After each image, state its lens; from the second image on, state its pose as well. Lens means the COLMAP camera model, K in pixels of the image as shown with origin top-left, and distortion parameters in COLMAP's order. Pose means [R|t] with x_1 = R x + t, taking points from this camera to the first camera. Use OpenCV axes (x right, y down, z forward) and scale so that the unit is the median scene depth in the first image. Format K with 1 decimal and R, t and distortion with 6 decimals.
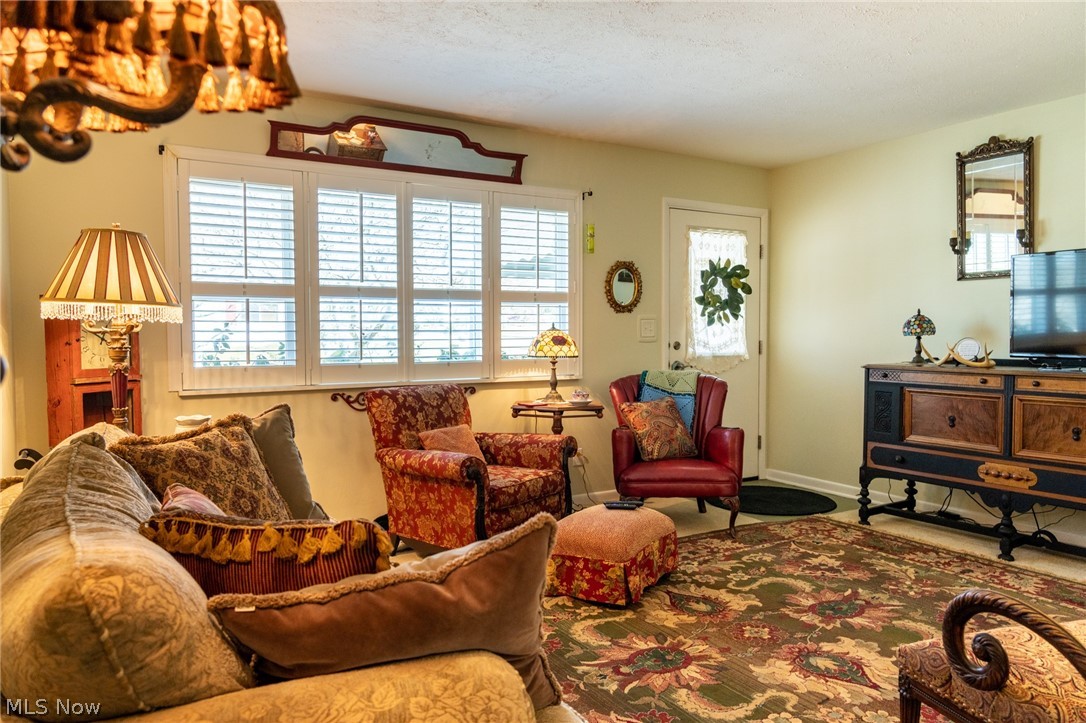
lens RADIAL K [[749.9, 0, 540.7], [0, 749.9, 358.0], [0, 0, 1]] dist [-0.026495, 0.013049]
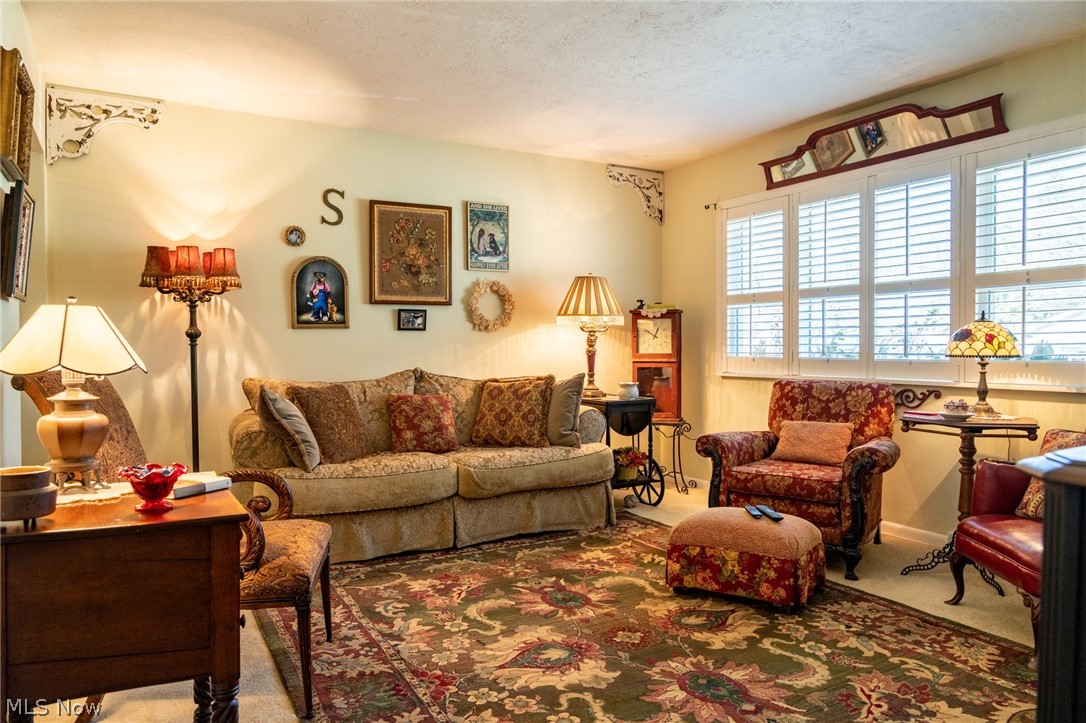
lens RADIAL K [[749.9, 0, 539.5], [0, 749.9, 362.9], [0, 0, 1]] dist [-0.026495, 0.013049]
pose [[-0.039563, 0.026685, -0.998861, 0.974578], [-0.028510, 0.999206, 0.027823, -0.004648], [0.998810, 0.029578, -0.038771, 0.718104]]
